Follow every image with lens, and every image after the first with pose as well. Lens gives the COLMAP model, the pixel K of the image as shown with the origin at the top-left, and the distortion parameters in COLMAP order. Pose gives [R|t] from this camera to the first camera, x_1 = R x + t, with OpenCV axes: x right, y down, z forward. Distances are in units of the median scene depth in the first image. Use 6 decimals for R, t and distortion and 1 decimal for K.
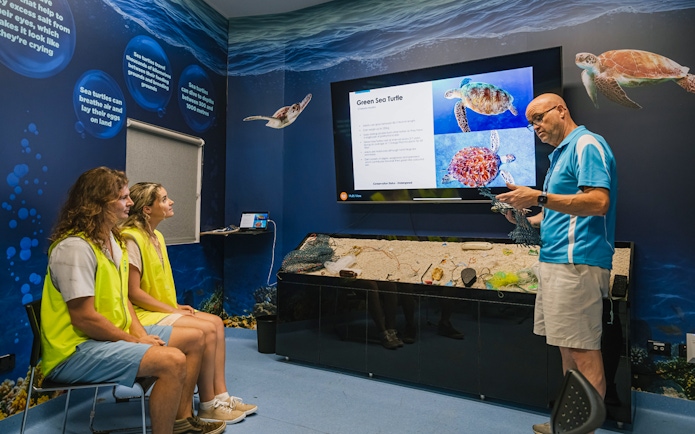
lens RADIAL K [[458.1, 0, 347.8], [0, 458.1, 199.4], [0, 0, 1]] dist [-0.002644, -0.003705]
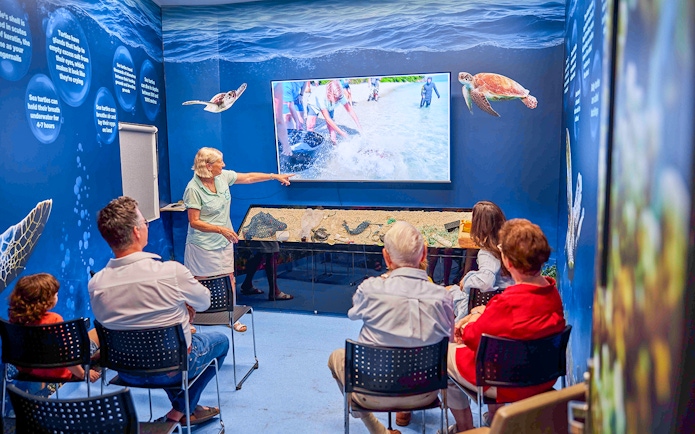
lens RADIAL K [[458.1, 0, 347.8], [0, 458.1, 199.4], [0, 0, 1]] dist [-0.002644, -0.003705]
pose [[0.966252, -0.035559, 0.255134, -0.153975], [0.006808, 0.993606, 0.112699, -0.077150], [-0.257510, -0.107158, 0.960315, -0.226505]]
